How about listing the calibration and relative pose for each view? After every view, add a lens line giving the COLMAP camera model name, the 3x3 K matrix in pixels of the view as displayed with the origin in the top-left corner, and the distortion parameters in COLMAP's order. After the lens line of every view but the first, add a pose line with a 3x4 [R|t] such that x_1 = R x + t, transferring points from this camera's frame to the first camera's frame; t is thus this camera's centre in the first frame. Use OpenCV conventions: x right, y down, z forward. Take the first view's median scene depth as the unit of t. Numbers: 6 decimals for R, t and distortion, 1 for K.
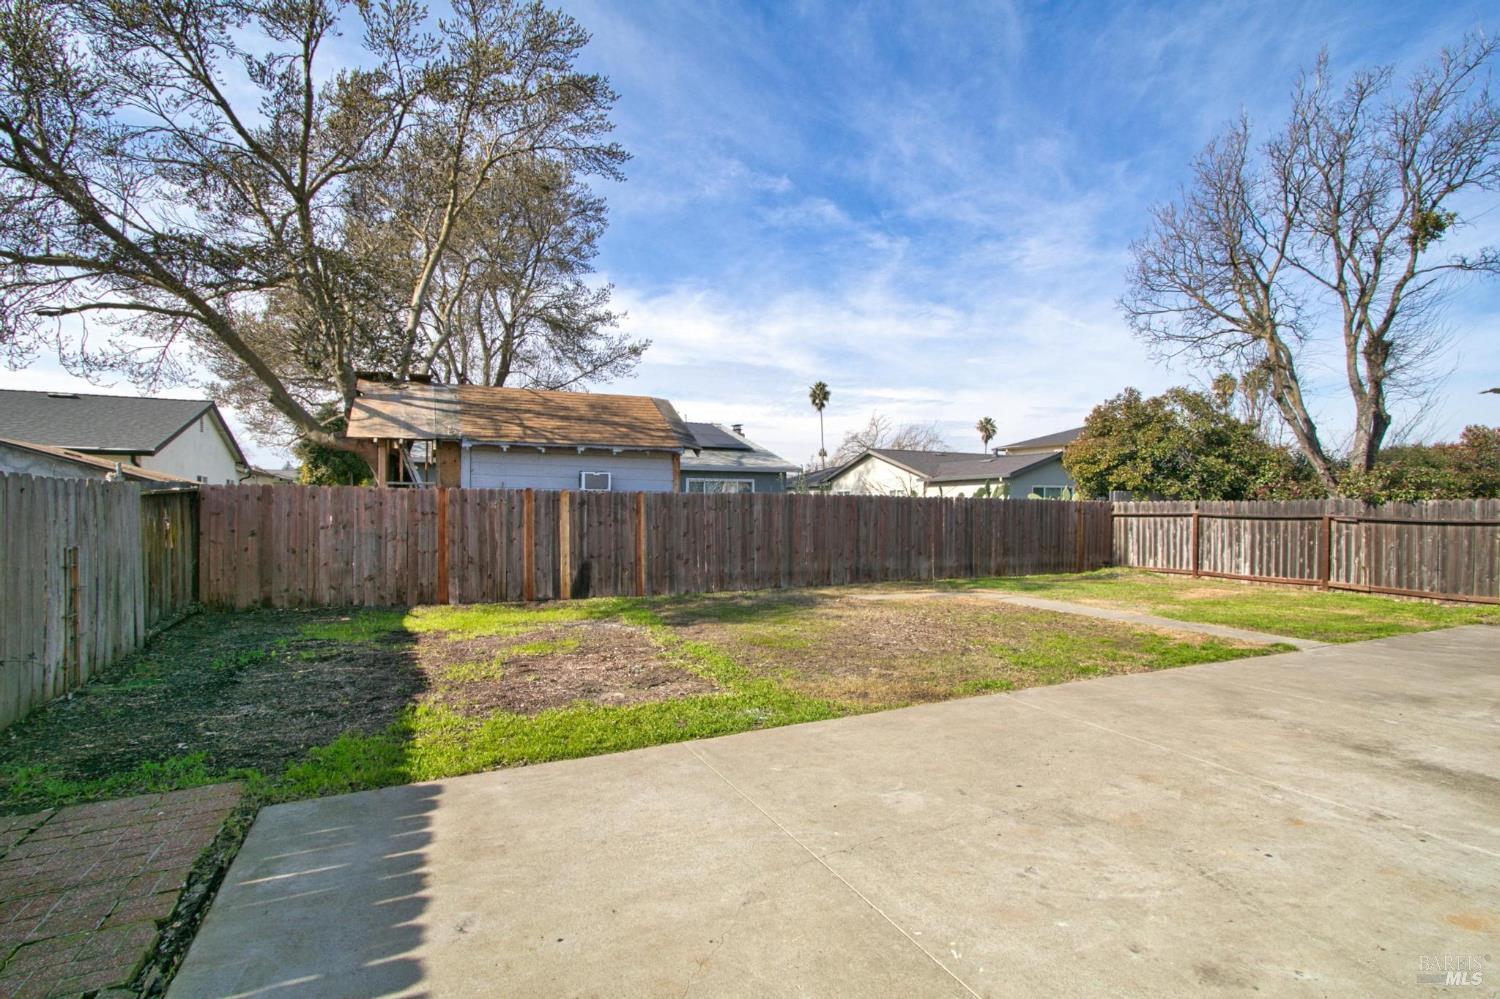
lens RADIAL K [[687.9, 0, 746.6], [0, 687.9, 507.2], [0, 0, 1]] dist [0.003165, 0.000962]
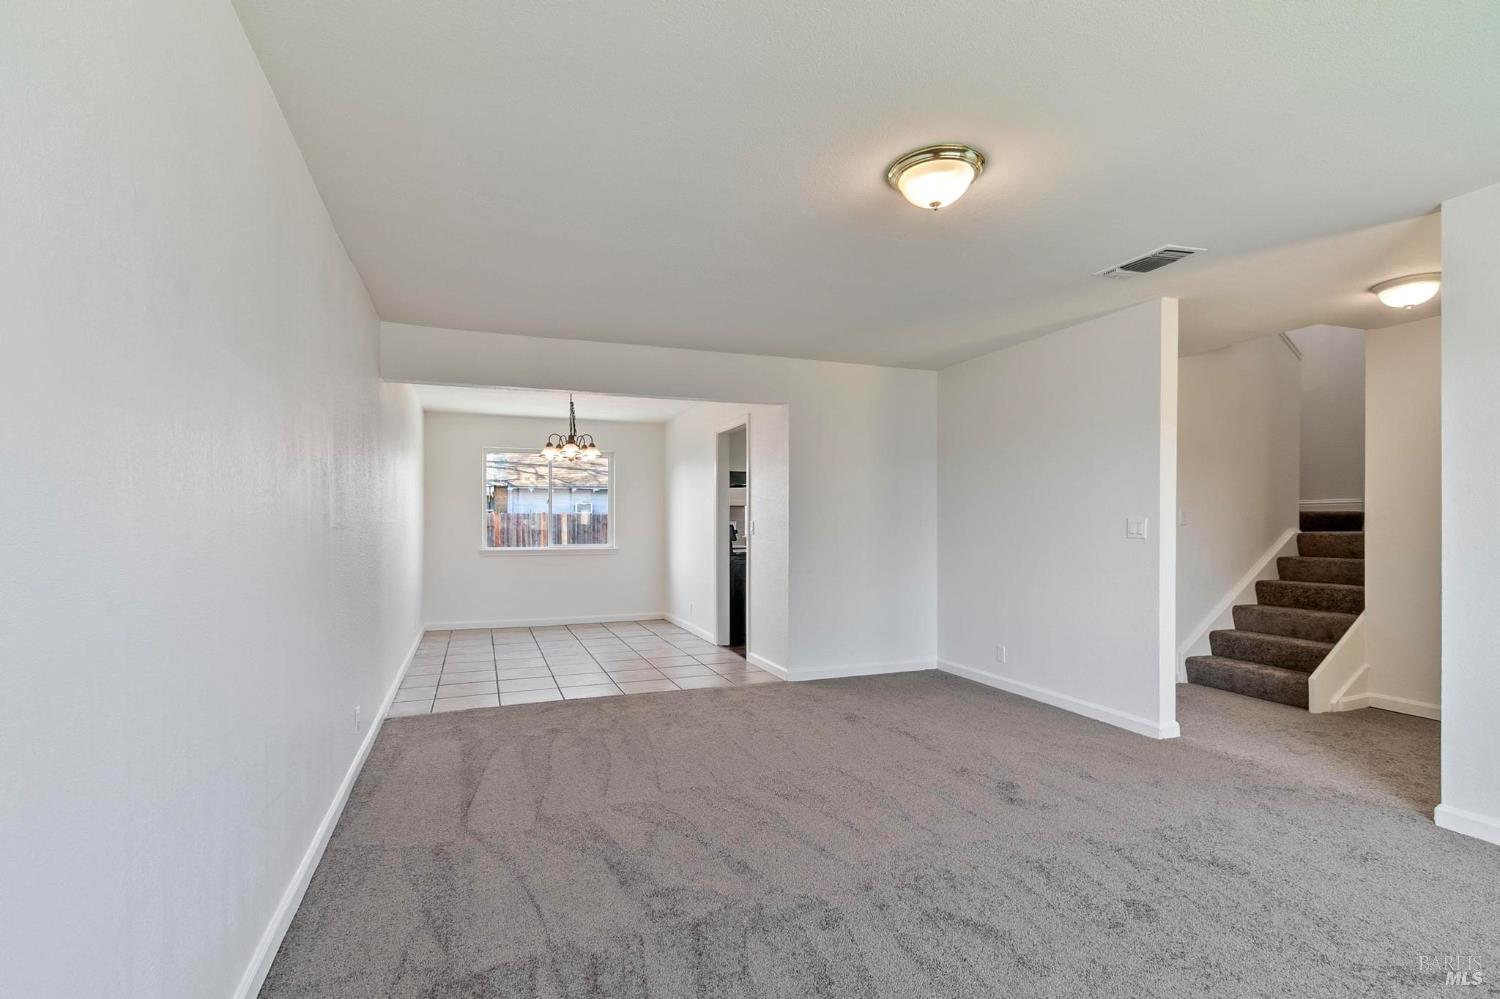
lens RADIAL K [[687.9, 0, 741.9], [0, 687.9, 531.9], [0, 0, 1]] dist [0.003165, 0.000962]
pose [[0.996201, -0.004736, -0.086959, 0.323984], [0.005679, 0.999928, 0.010598, 0.007171], [0.086903, -0.011052, 0.996156, -0.676587]]
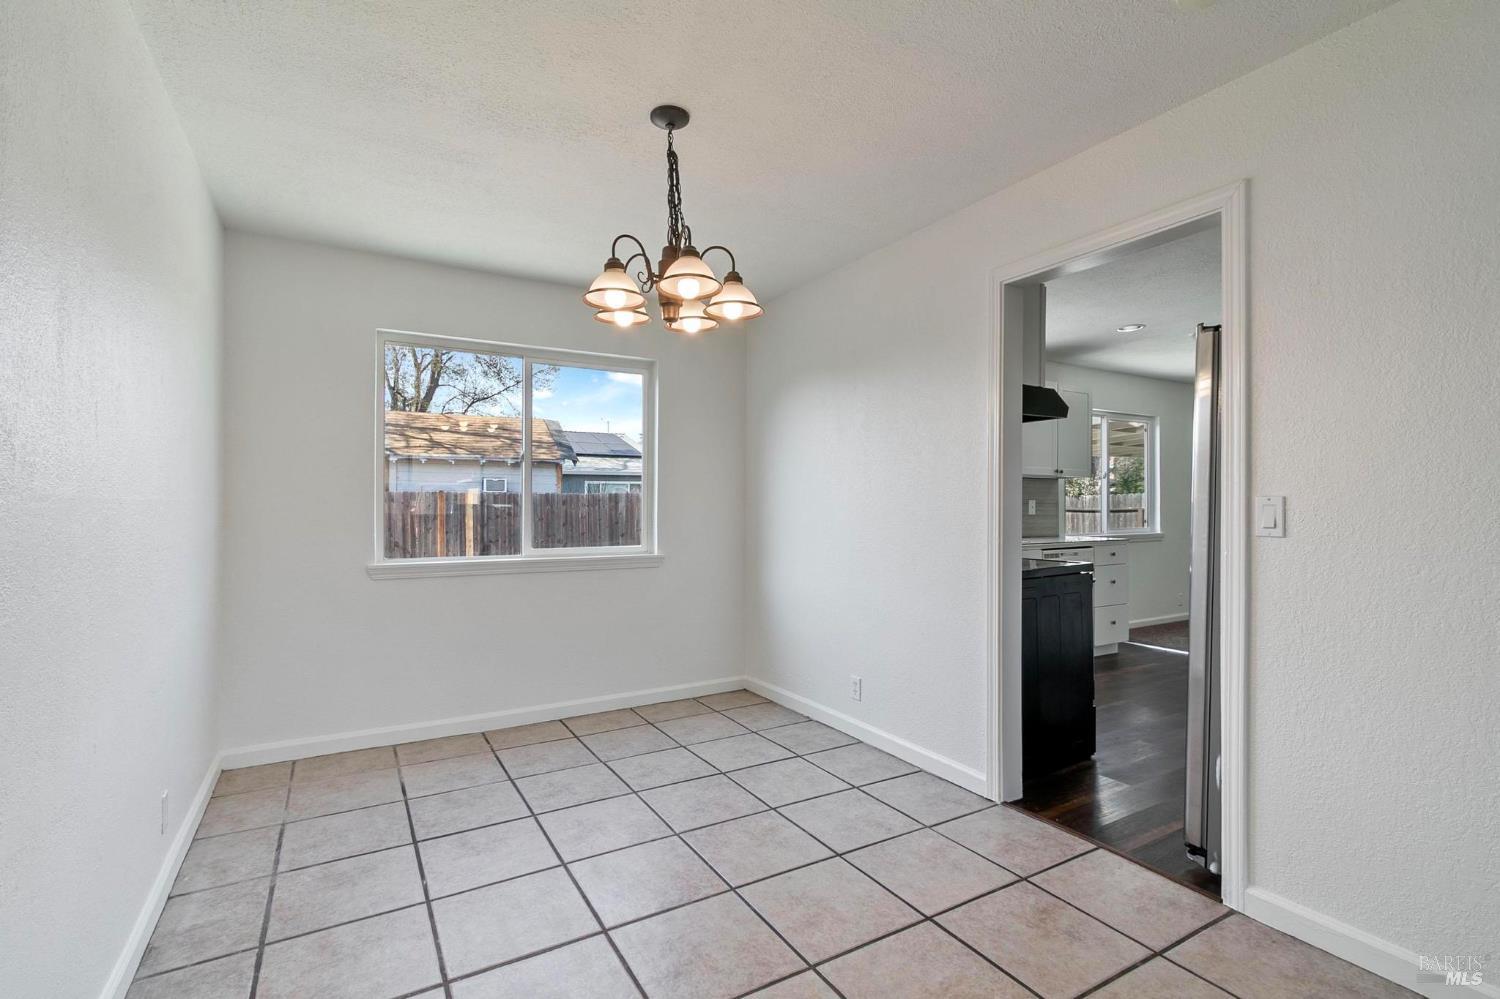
lens RADIAL K [[687.9, 0, 749.1], [0, 687.9, 495.7], [0, 0, 1]] dist [0.003165, 0.000962]
pose [[0.996844, -0.006867, 0.079090, 0.166024], [0.008066, 0.999857, -0.014844, 0.006139], [-0.078977, 0.015435, 0.996757, -0.366961]]
